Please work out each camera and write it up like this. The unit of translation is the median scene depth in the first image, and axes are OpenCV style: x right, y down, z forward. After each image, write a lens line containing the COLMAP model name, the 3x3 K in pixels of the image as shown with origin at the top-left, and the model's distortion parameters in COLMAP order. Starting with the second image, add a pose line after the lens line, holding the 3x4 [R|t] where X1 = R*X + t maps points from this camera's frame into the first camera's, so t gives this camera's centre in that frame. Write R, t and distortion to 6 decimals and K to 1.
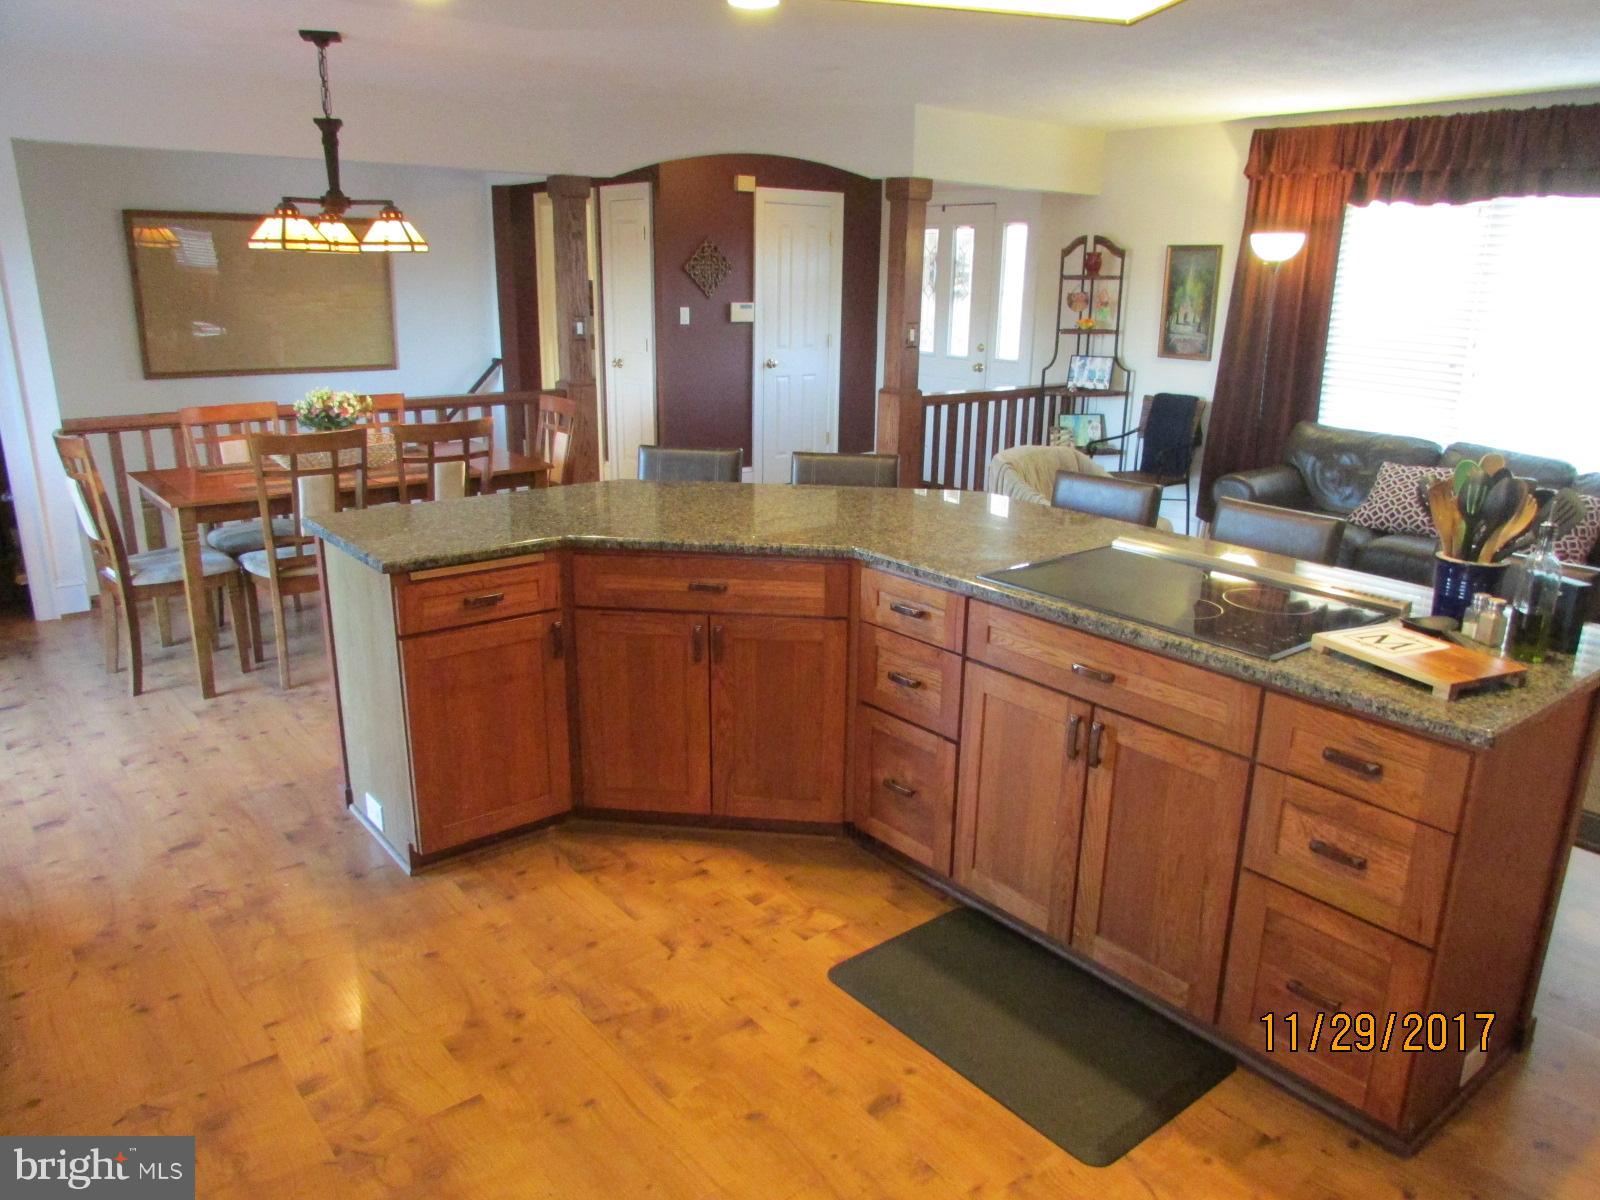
lens RADIAL K [[1156.9, 0, 800.0], [0, 1156.9, 600.0], [0, 0, 1]] dist [-0.022863, 0.003319]
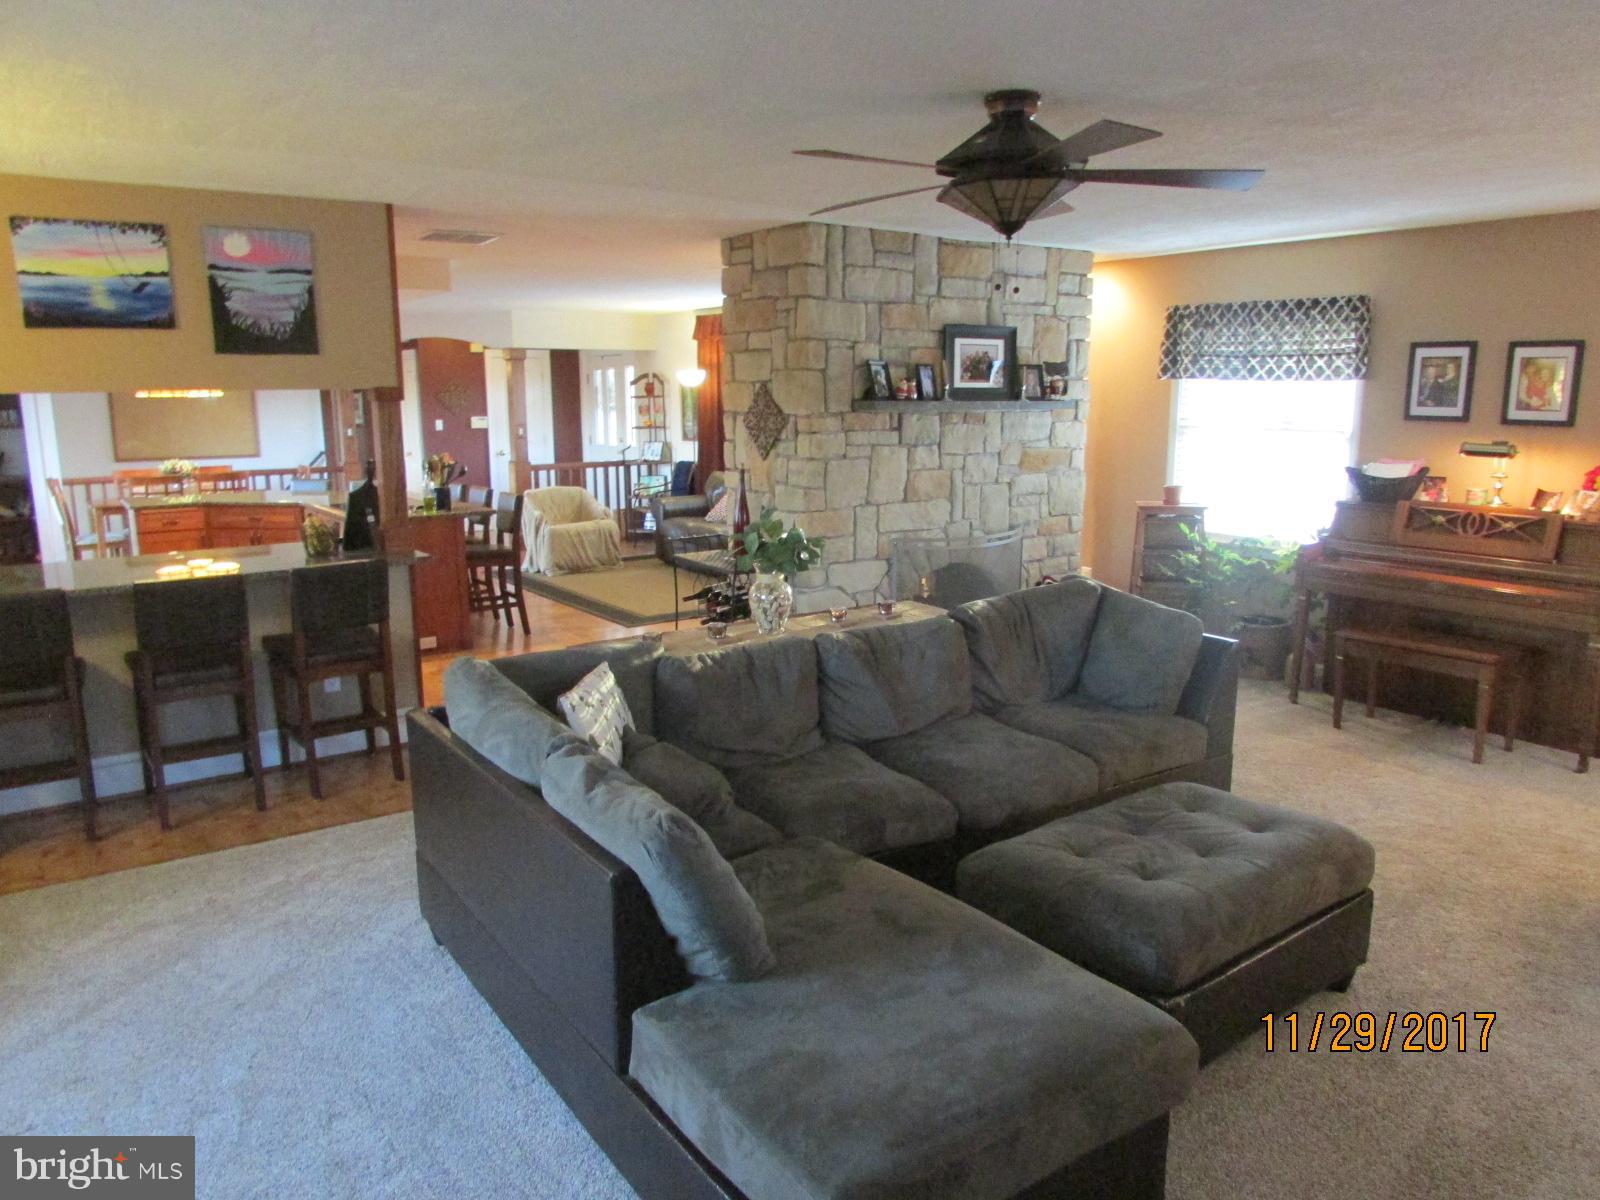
lens RADIAL K [[1156.9, 0, 800.0], [0, 1156.9, 600.0], [0, 0, 1]] dist [-0.022863, 0.003319]
pose [[0.996939, -0.011732, -0.077295, 0.627772], [0.004041, 0.995088, -0.098907, 0.202321], [0.078075, 0.098292, 0.992090, -0.693138]]
